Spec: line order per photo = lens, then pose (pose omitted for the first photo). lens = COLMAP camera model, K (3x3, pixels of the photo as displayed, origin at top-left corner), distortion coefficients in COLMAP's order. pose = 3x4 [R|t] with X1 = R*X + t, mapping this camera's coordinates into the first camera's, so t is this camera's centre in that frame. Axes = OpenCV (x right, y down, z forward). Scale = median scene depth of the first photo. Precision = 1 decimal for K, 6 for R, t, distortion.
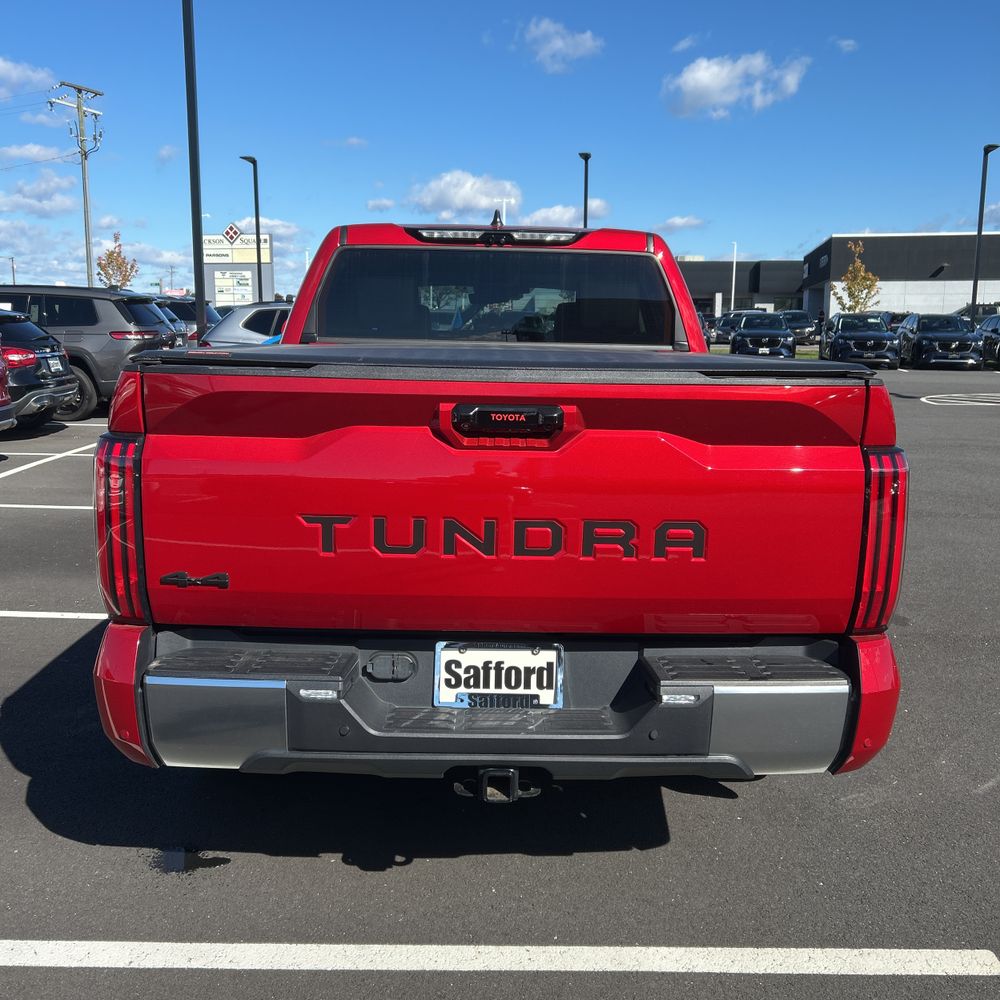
lens RADIAL K [[1009.2, 0, 496.9], [0, 1009.2, 492.9], [0, 0, 1]] dist [0.024417, 0.000000]
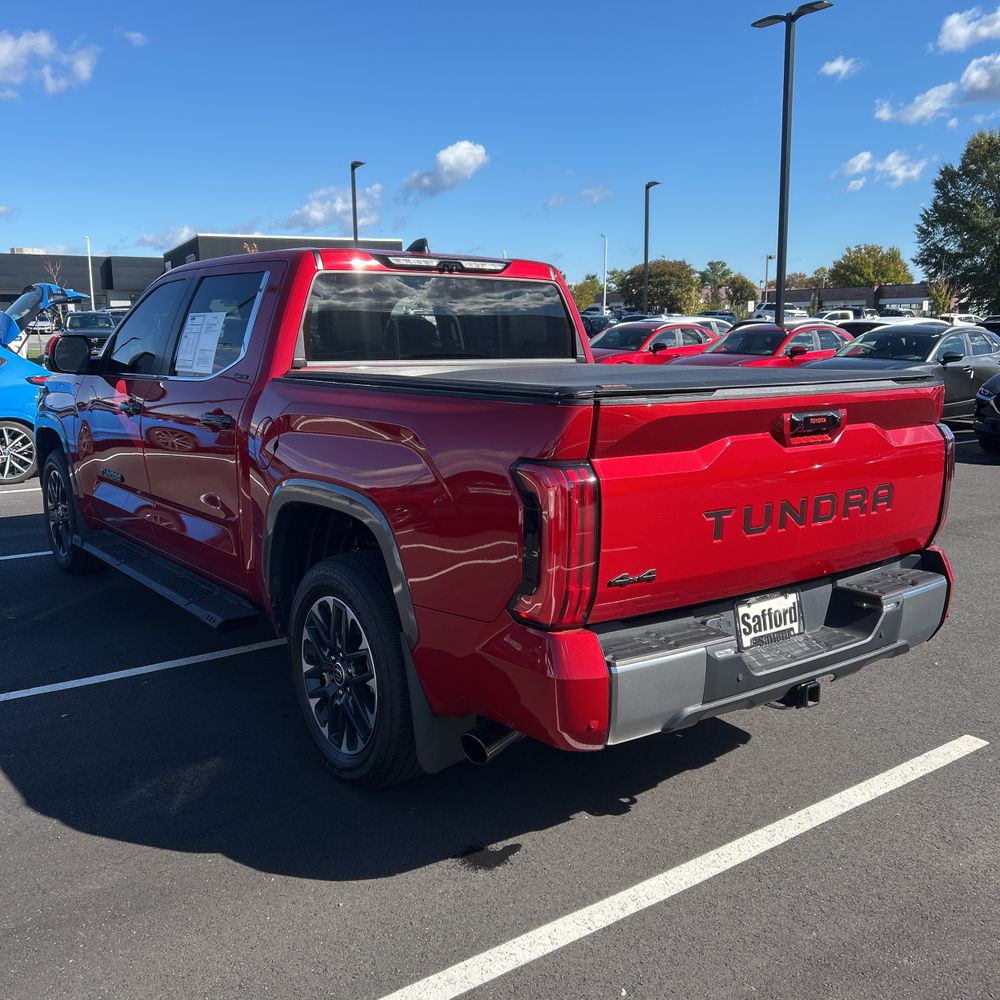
lens RADIAL K [[1009.2, 0, 501.1], [0, 1009.2, 501.3], [0, 0, 1]] dist [0.024417, 0.000000]
pose [[0.810821, -0.117796, 0.573318, -0.835709], [0.111253, 0.992698, 0.046622, -0.058416], [-0.574623, 0.025981, 0.818005, 0.100733]]
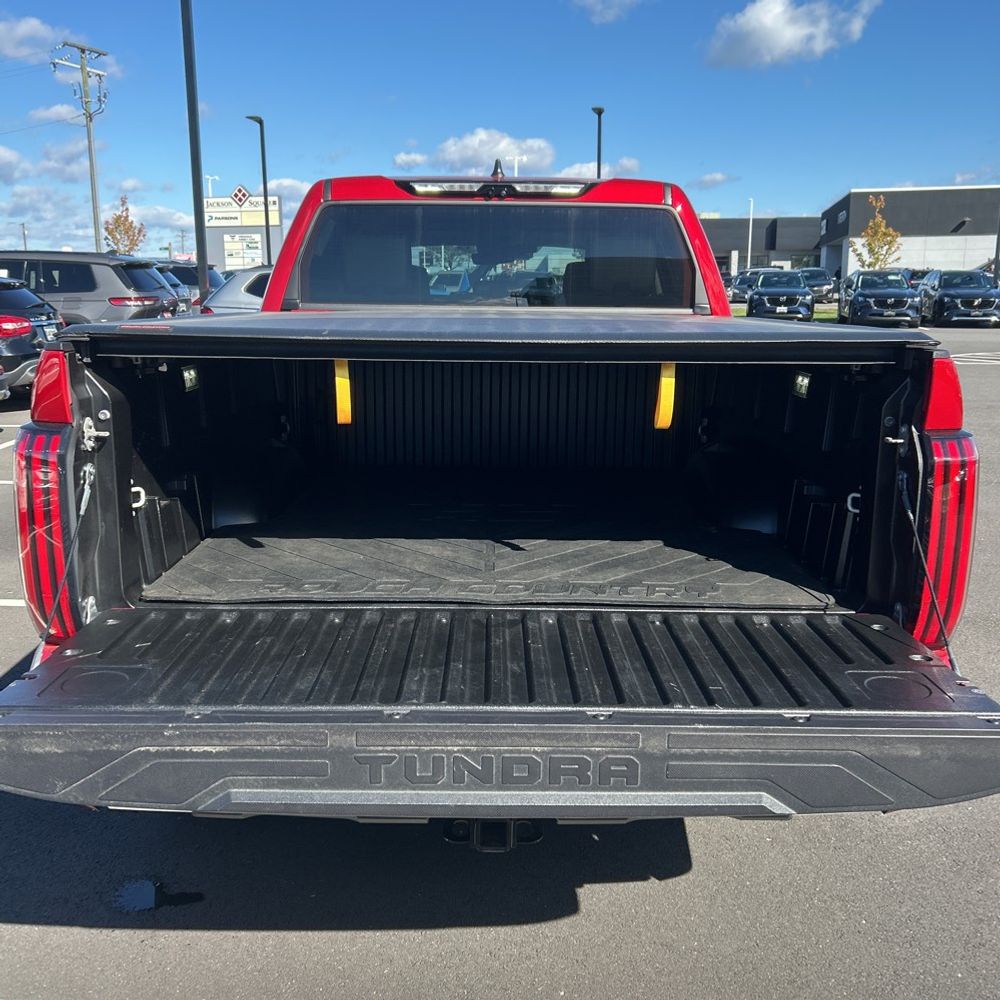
lens RADIAL K [[1009.2, 0, 495.0], [0, 1009.2, 497.1], [0, 0, 1]] dist [0.024417, 0.000000]
pose [[0.999835, -0.007318, -0.016607, 0.015057], [0.007989, 0.999139, 0.040714, -0.021989], [0.016295, -0.040840, 0.999033, 0.120191]]
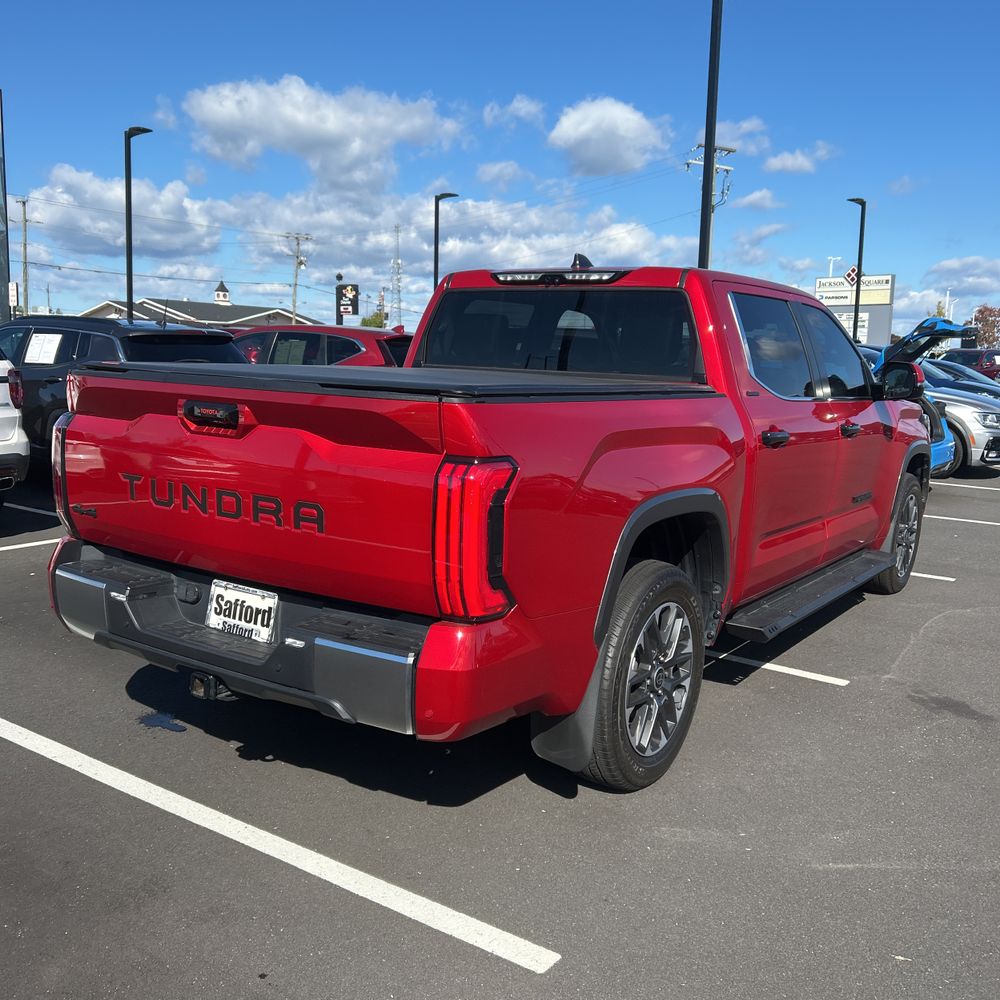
lens RADIAL K [[1009.2, 0, 504.0], [0, 1009.2, 500.3], [0, 0, 1]] dist [0.024417, 0.000000]
pose [[0.820005, 0.096153, -0.564222, 0.835746], [-0.115142, 0.993347, 0.001944, -0.004399], [0.560655, 0.063371, 0.825621, 0.074024]]
